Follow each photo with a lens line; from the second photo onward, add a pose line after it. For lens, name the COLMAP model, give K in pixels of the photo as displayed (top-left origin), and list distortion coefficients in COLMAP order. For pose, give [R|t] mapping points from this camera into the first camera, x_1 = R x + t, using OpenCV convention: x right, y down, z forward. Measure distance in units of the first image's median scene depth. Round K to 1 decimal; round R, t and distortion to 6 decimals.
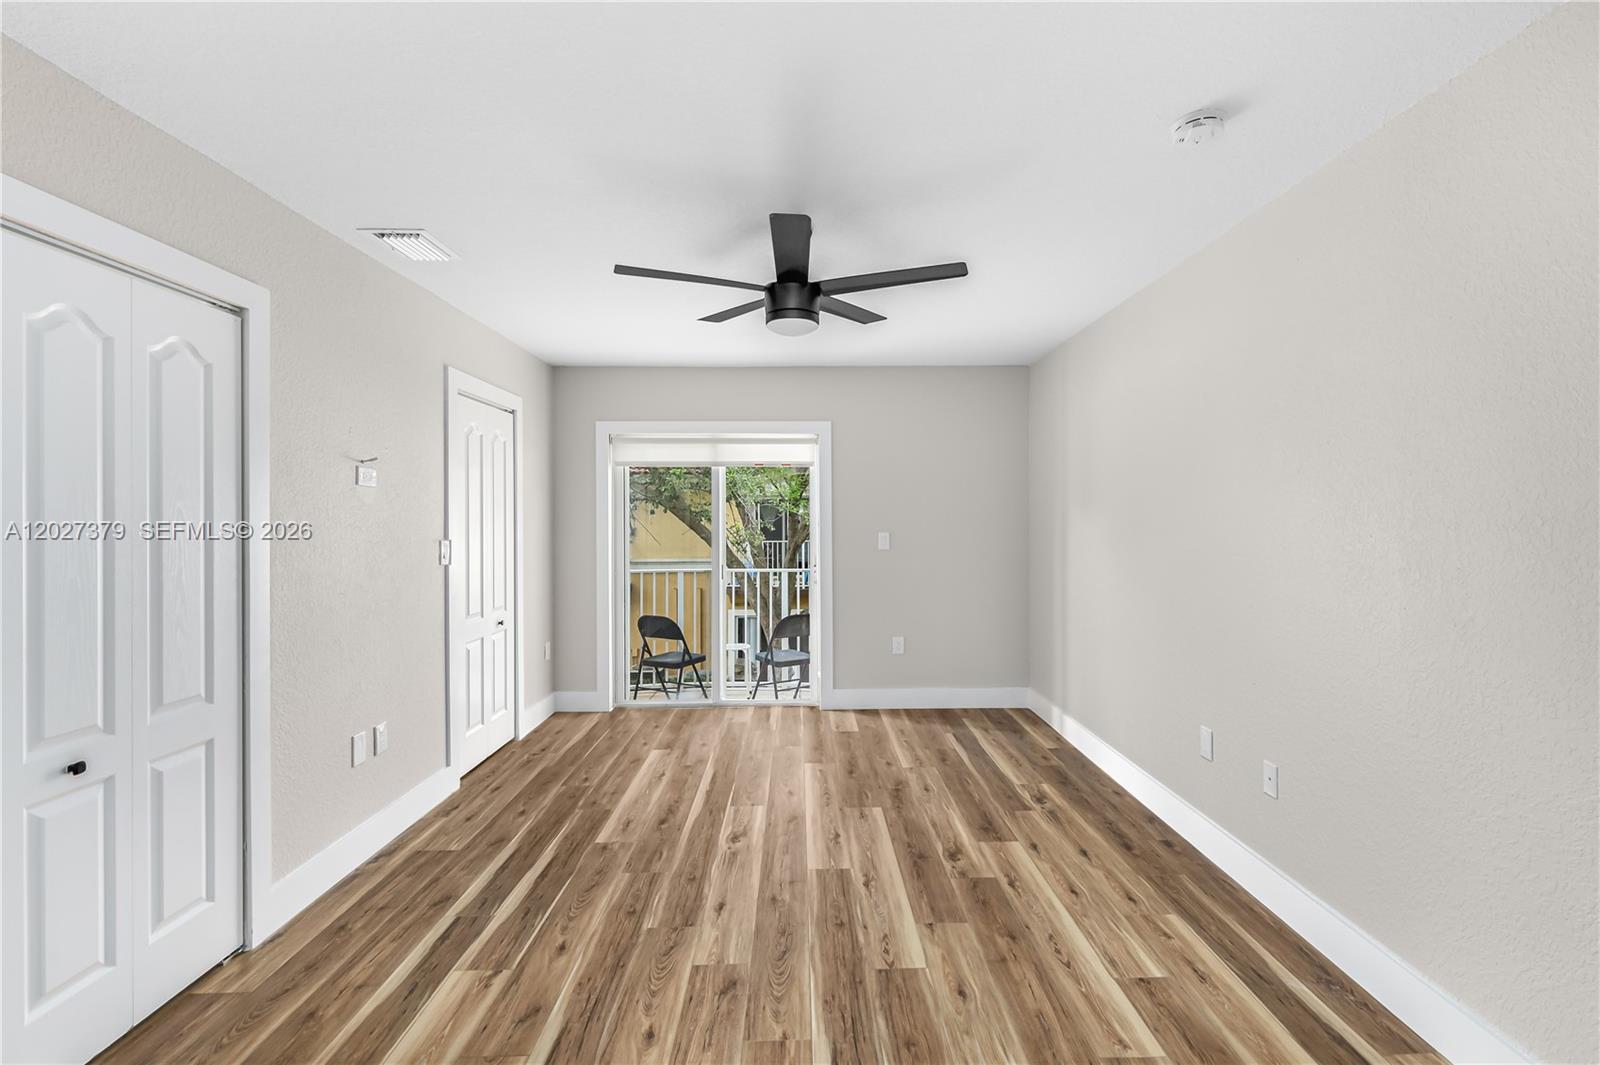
lens RADIAL K [[696.1, 0, 806.0], [0, 696.1, 521.4], [0, 0, 1]] dist [0.017146, -0.003069]
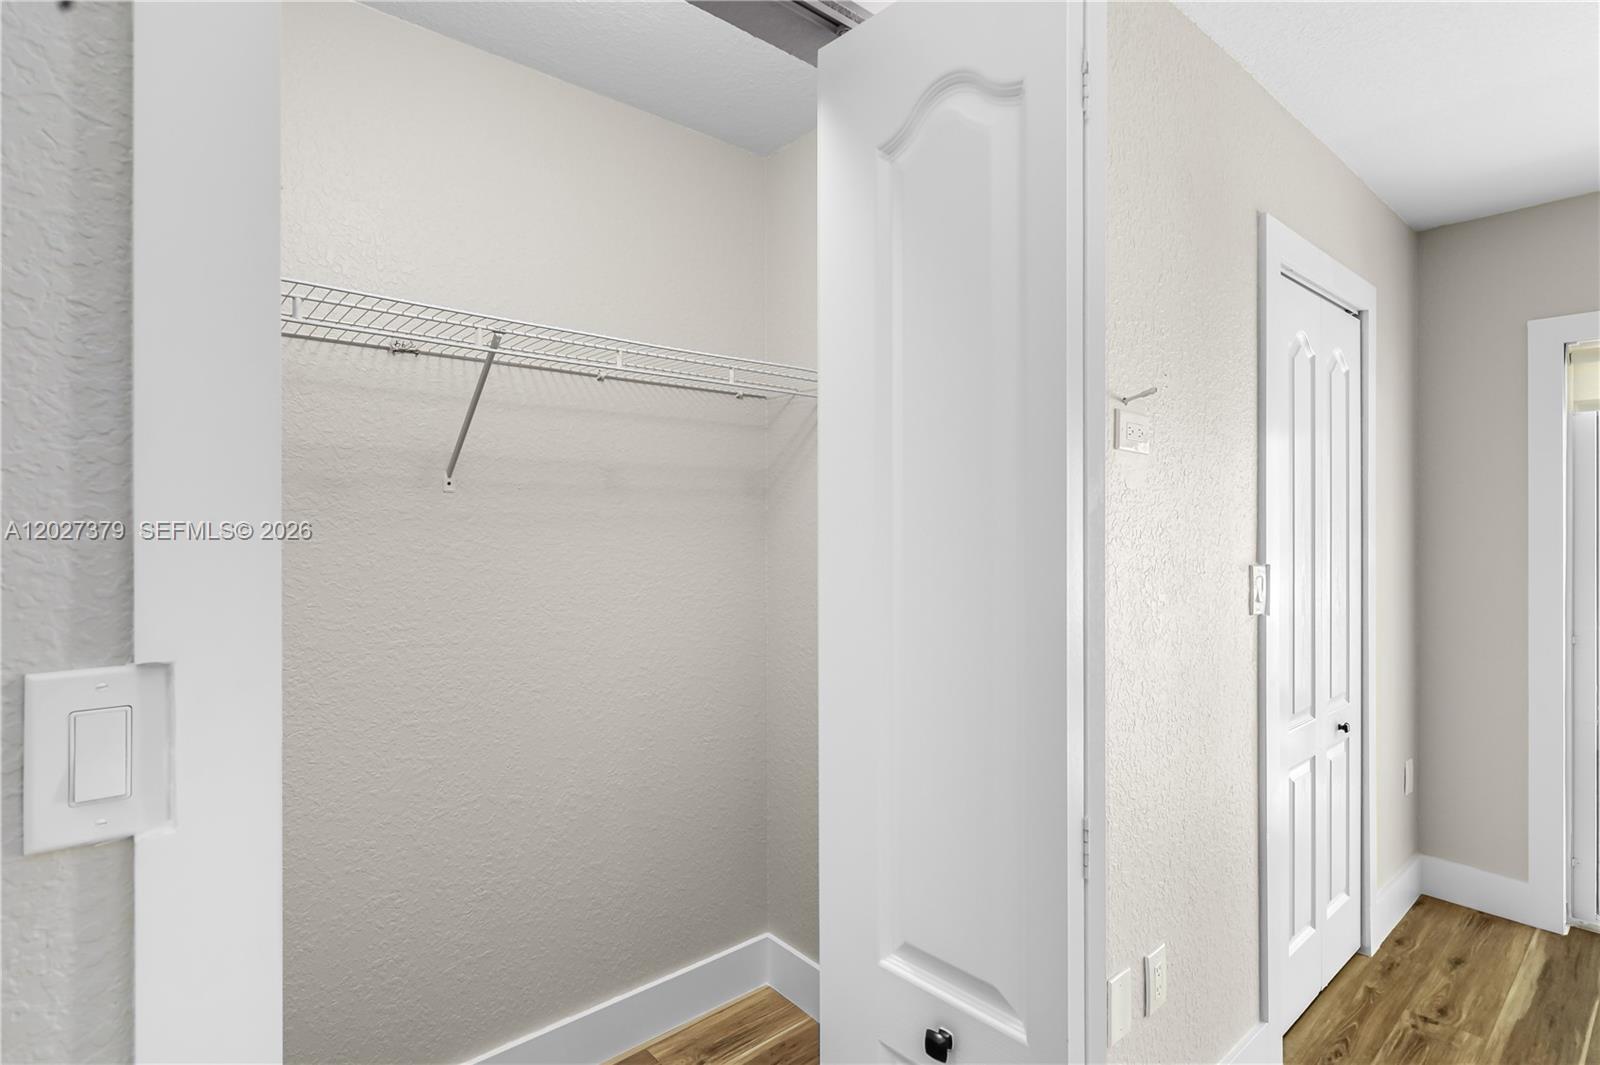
lens RADIAL K [[758.1, 0, 799.8], [0, 758.1, 527.7], [0, 0, 1]] dist [-0.005737, -0.000895]
pose [[0.622092, 0.003794, -0.782935, -0.388942], [-0.004108, 0.999990, 0.001582, 0.001360], [0.782934, 0.002232, 0.622101, 0.535626]]
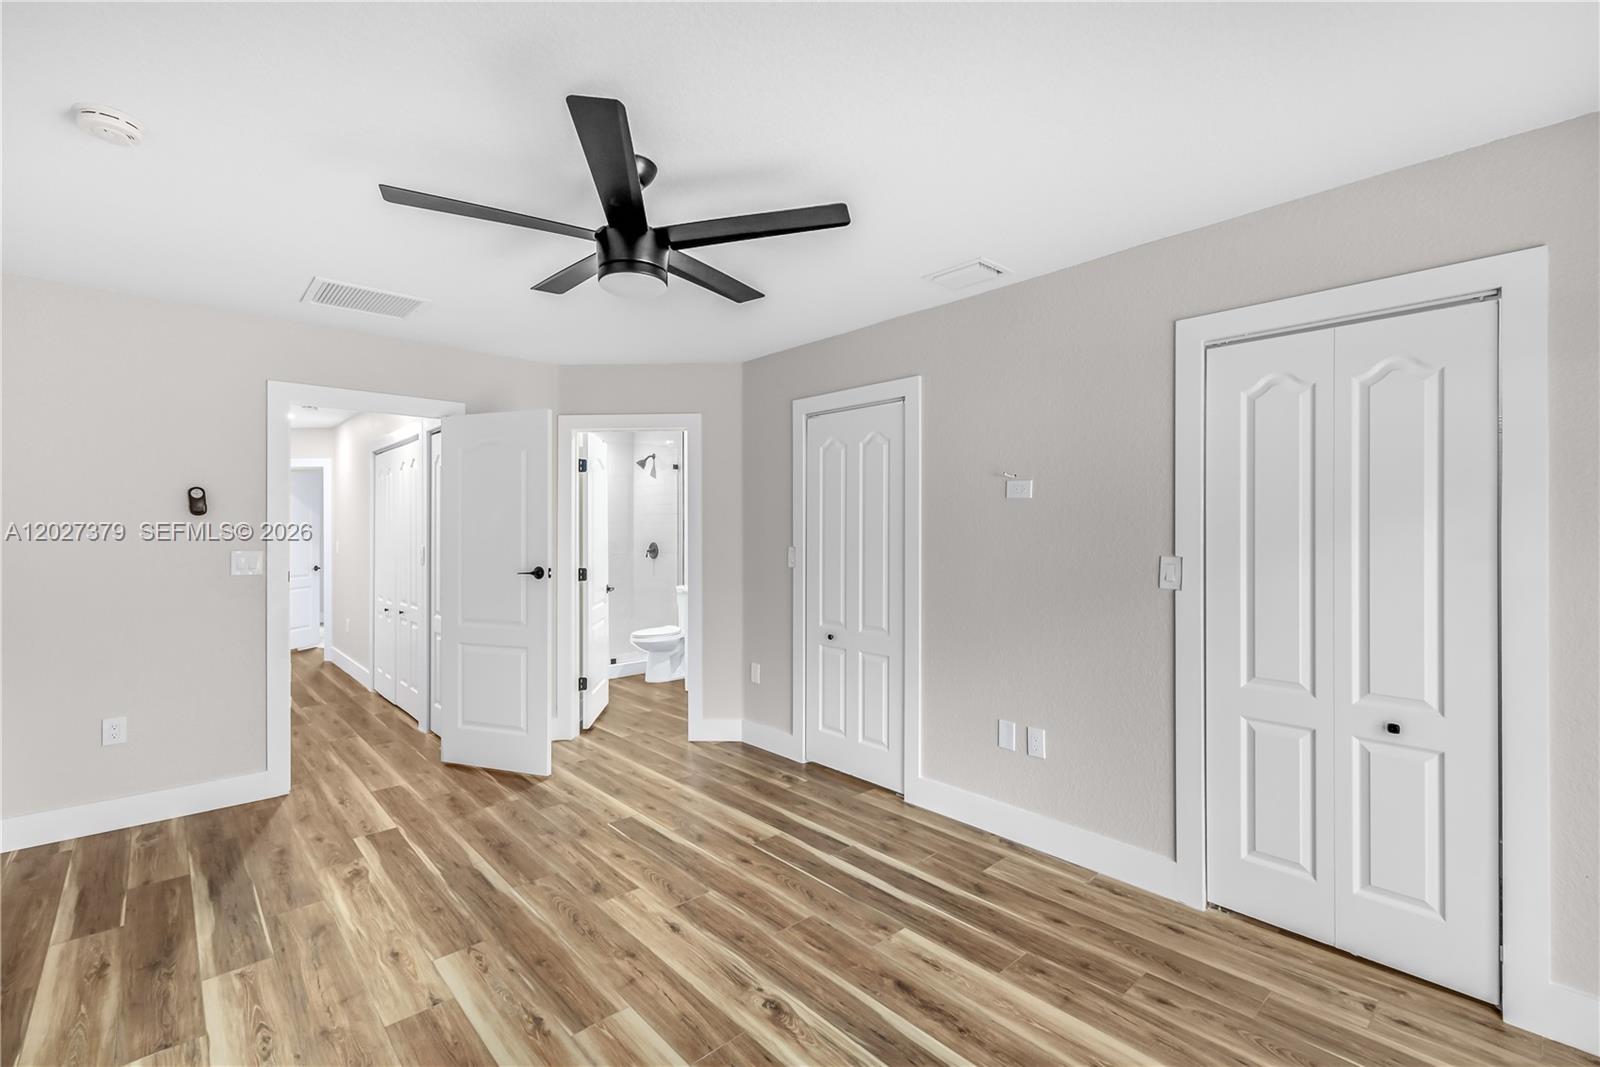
lens RADIAL K [[696.1, 0, 798.5], [0, 696.1, 528.6], [0, 0, 1]] dist [0.017146, -0.003069]
pose [[-0.740768, 0.005068, -0.671742, 0.368026], [0.004409, 0.999987, 0.002683, -0.007127], [0.671747, -0.000974, -0.740780, 1.681544]]
